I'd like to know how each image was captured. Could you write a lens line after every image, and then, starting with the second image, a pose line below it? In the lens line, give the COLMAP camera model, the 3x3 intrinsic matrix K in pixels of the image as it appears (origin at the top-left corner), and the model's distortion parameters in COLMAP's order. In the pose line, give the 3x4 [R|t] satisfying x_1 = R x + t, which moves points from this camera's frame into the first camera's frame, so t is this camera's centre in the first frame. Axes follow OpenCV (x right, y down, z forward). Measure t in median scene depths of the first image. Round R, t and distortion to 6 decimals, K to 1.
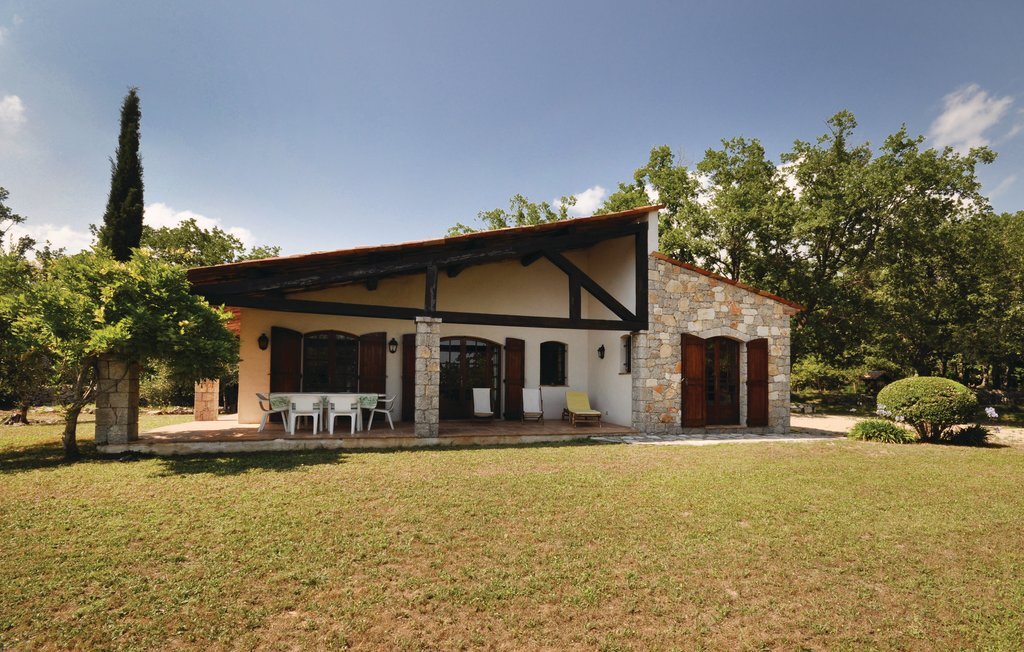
lens RADIAL K [[490.0, 0, 512.3], [0, 490.0, 346.8], [0, 0, 1]] dist [0.002307, 0.000246]
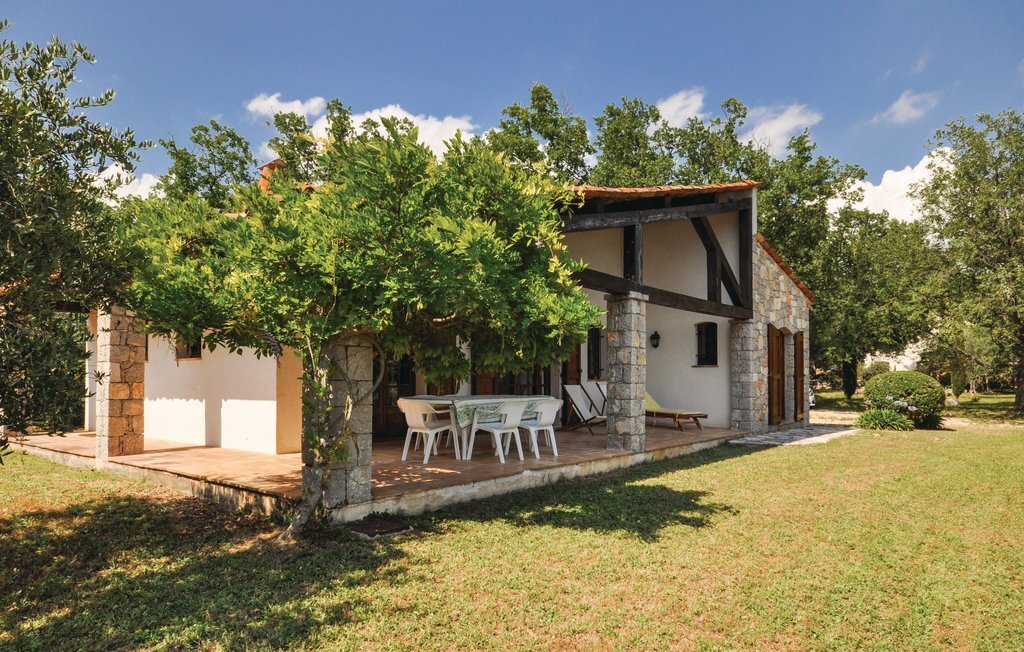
lens RADIAL K [[649.7, 0, 512.0], [0, 649.7, 326.0], [0, 0, 1]] dist [0.022364, 0.000300]
pose [[0.845053, 0.035903, 0.533476, -0.756094], [-0.039936, 0.999194, -0.003985, 0.001400], [-0.533189, -0.017937, 0.845806, 0.227750]]
